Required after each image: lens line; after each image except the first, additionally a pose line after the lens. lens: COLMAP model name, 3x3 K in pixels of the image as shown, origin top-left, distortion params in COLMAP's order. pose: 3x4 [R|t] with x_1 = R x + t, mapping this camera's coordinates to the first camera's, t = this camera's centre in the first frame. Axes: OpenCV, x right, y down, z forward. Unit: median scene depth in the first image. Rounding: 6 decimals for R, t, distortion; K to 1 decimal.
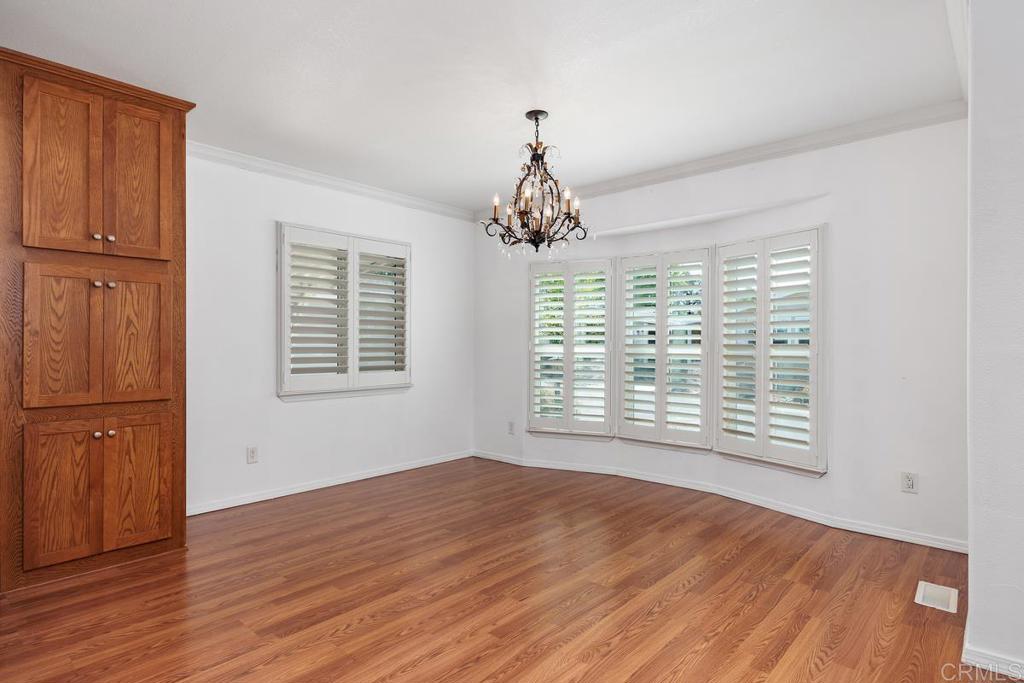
lens RADIAL K [[545.6, 0, 505.7], [0, 545.6, 348.1], [0, 0, 1]] dist [0.001195, 0.000575]
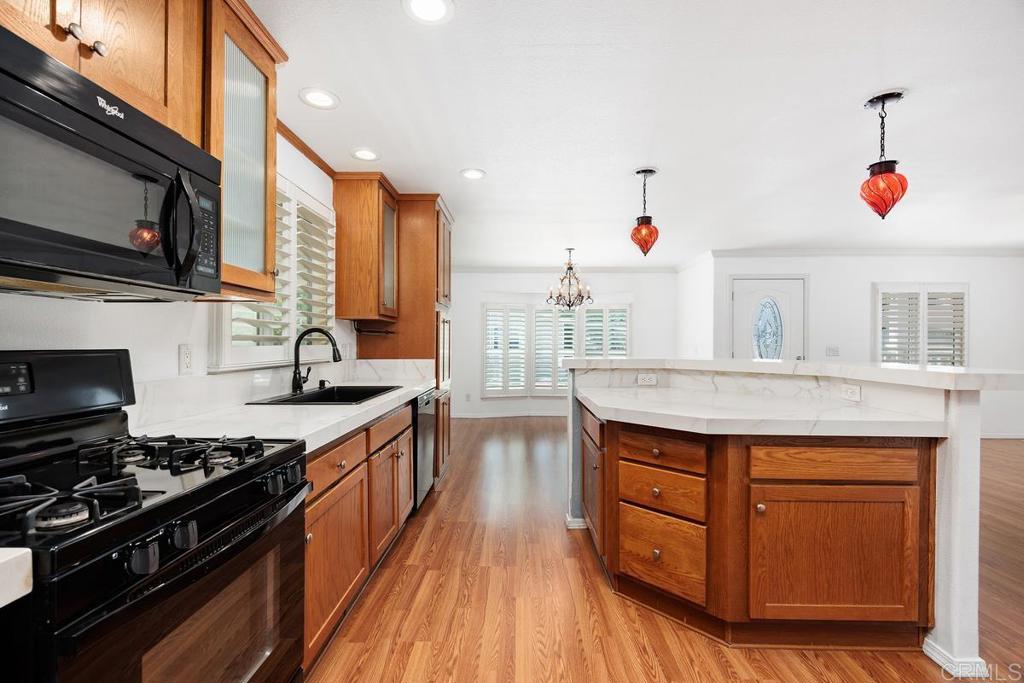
lens RADIAL K [[451.1, 0, 510.7], [0, 451.1, 344.0], [0, 0, 1]] dist [0.001270, -0.000377]
pose [[0.753015, 0.004369, 0.657989, -1.148730], [-0.002699, 0.999990, -0.003551, -0.027644], [-0.657998, 0.000898, 0.753019, -0.195304]]
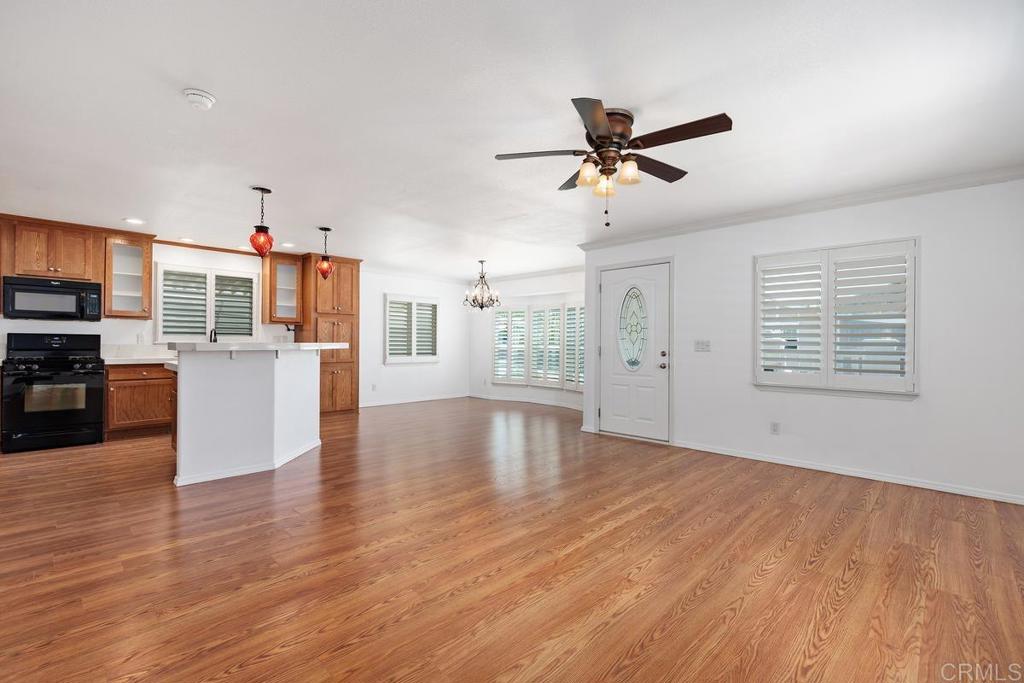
lens RADIAL K [[451.1, 0, 510.7], [0, 451.1, 344.0], [0, 0, 1]] dist [0.001270, -0.000377]
pose [[0.999324, 0.008354, -0.035788, 0.247282], [-0.008492, 0.999957, -0.003704, 0.000287], [0.035755, 0.004005, 0.999353, -1.111464]]
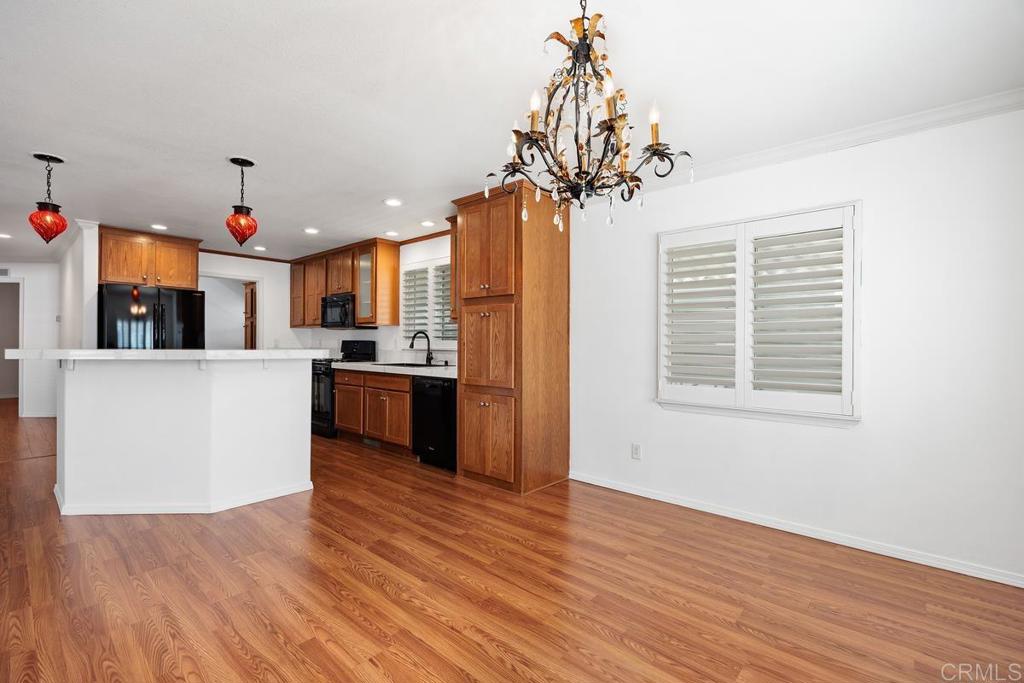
lens RADIAL K [[451.1, 0, 510.7], [0, 451.1, 344.0], [0, 0, 1]] dist [0.001270, -0.000377]
pose [[0.017981, 0.005319, -0.999824, 0.479313], [-0.011128, 0.999925, 0.005119, -0.026284], [0.999776, 0.011034, 0.018038, 0.779276]]
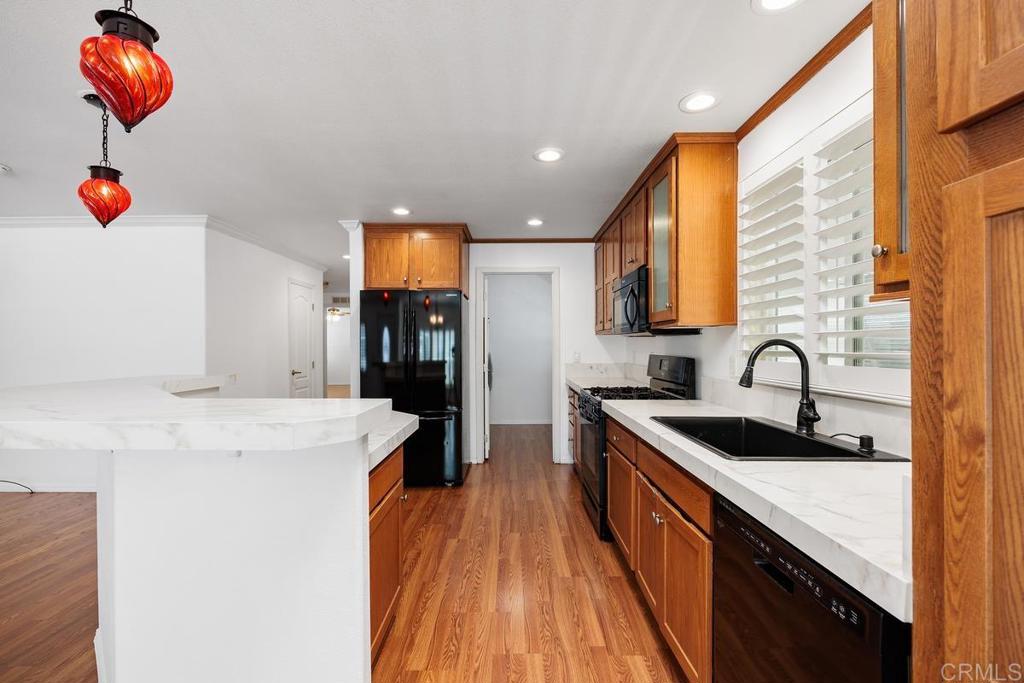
lens RADIAL K [[451.1, 0, 510.7], [0, 451.1, 344.0], [0, 0, 1]] dist [0.001270, -0.000377]
pose [[-0.741361, 0.005414, -0.671085, -0.373295], [0.003942, 0.999985, 0.003712, -0.052131], [0.671095, 0.000106, -0.741371, 0.696888]]
